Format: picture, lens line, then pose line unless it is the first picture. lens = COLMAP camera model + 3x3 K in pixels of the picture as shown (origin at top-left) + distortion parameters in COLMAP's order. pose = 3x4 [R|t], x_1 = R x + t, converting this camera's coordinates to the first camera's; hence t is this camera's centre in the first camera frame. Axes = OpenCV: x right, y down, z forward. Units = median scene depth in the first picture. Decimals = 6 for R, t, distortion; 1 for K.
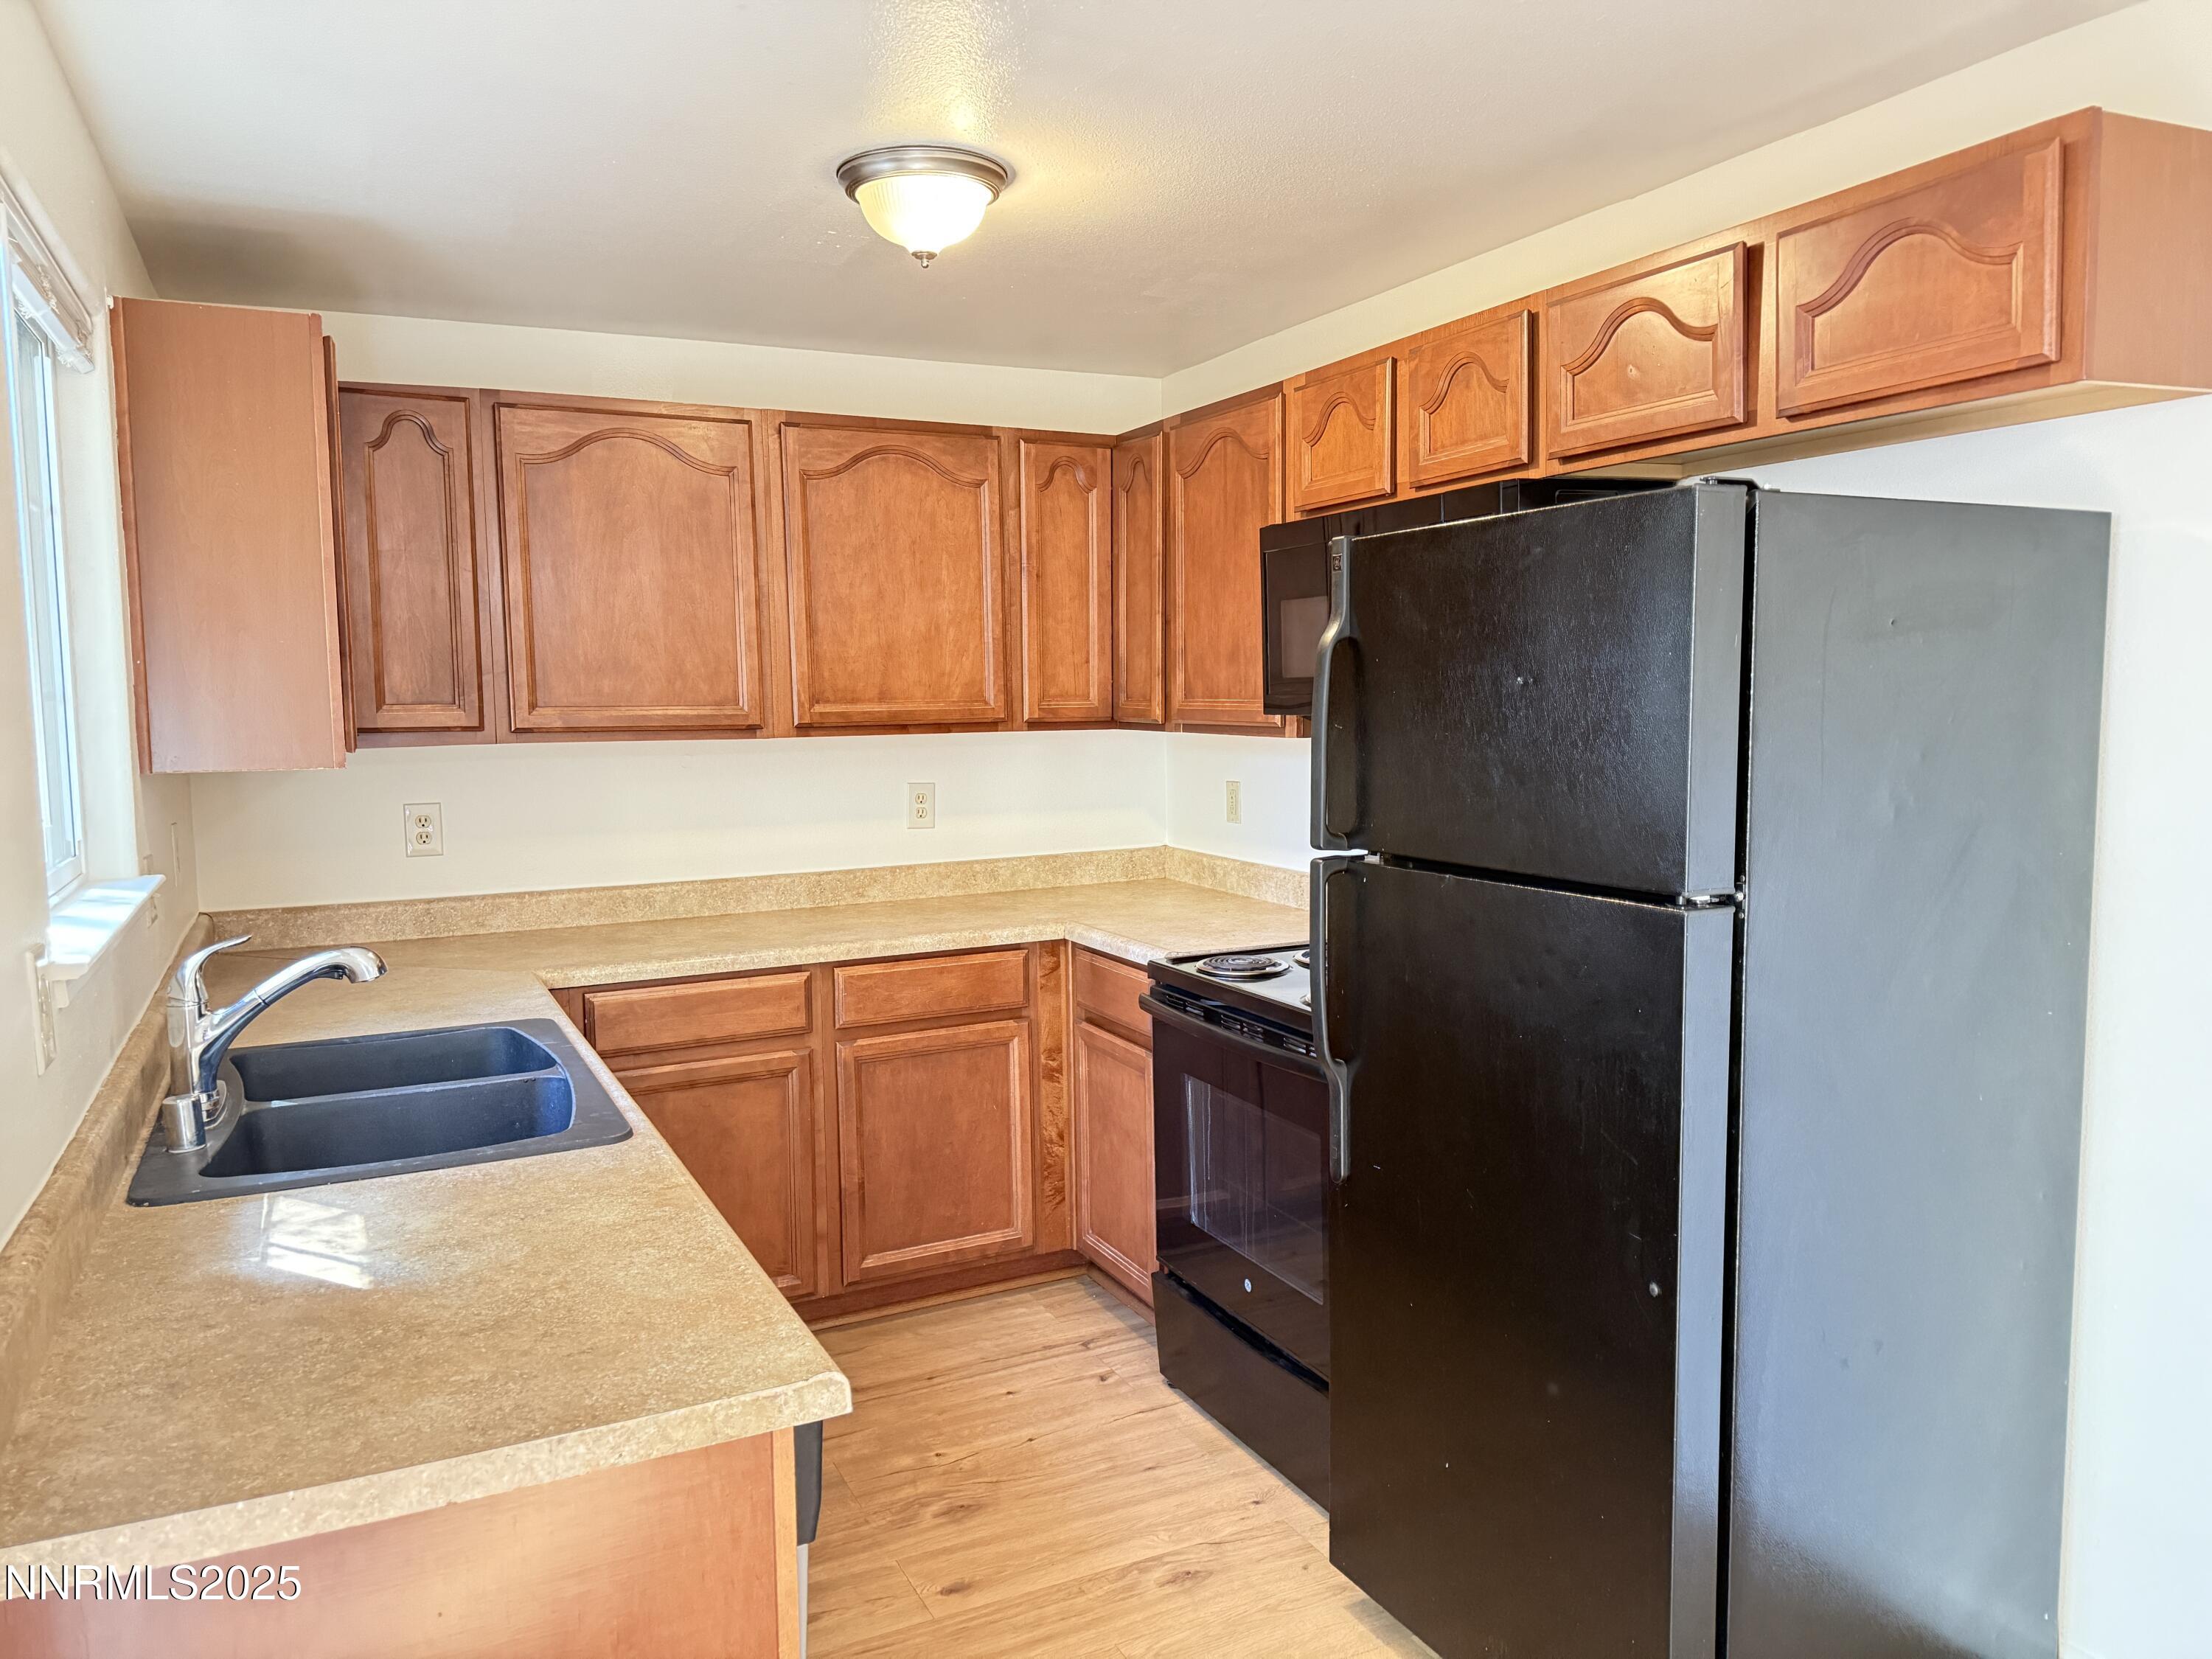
lens RADIAL K [[1565.1, 0, 1112.7], [0, 1565.1, 807.4], [0, 0, 1]] dist [0.052104, -0.007385]
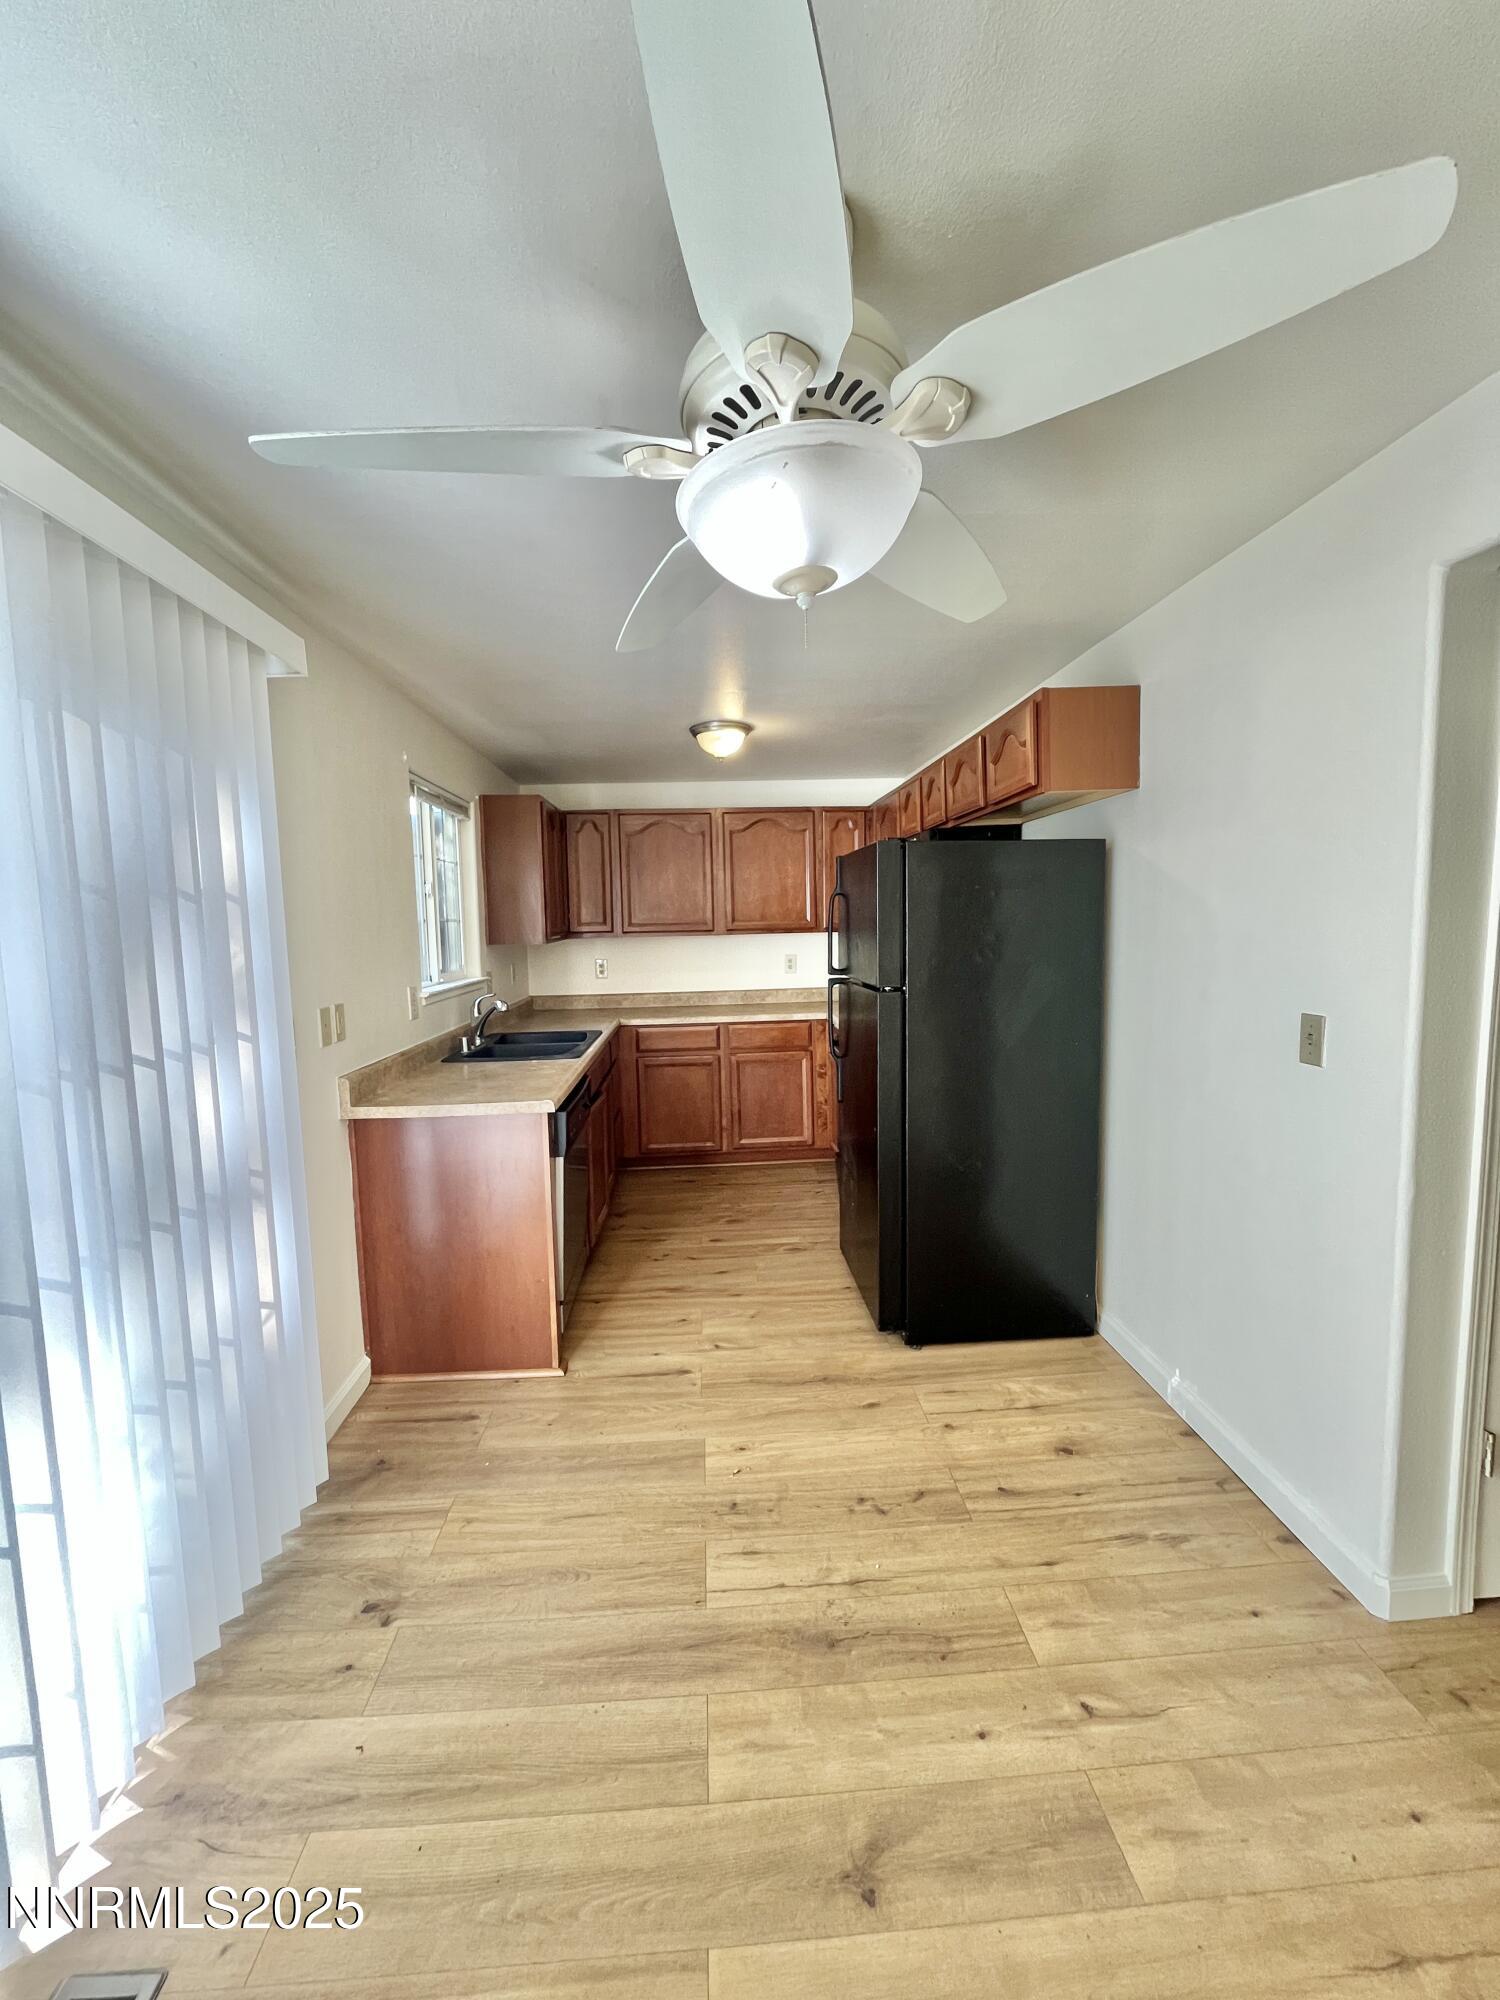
lens RADIAL K [[805.7, 0, 733.7], [0, 805.7, 987.2], [0, 0, 1]] dist [-0.002844, 0.000350]
pose [[0.916120, 0.027374, -0.399969, 0.349950], [-0.022962, 0.999611, 0.015820, 0.019557], [0.400246, -0.005309, 0.916392, -0.200924]]
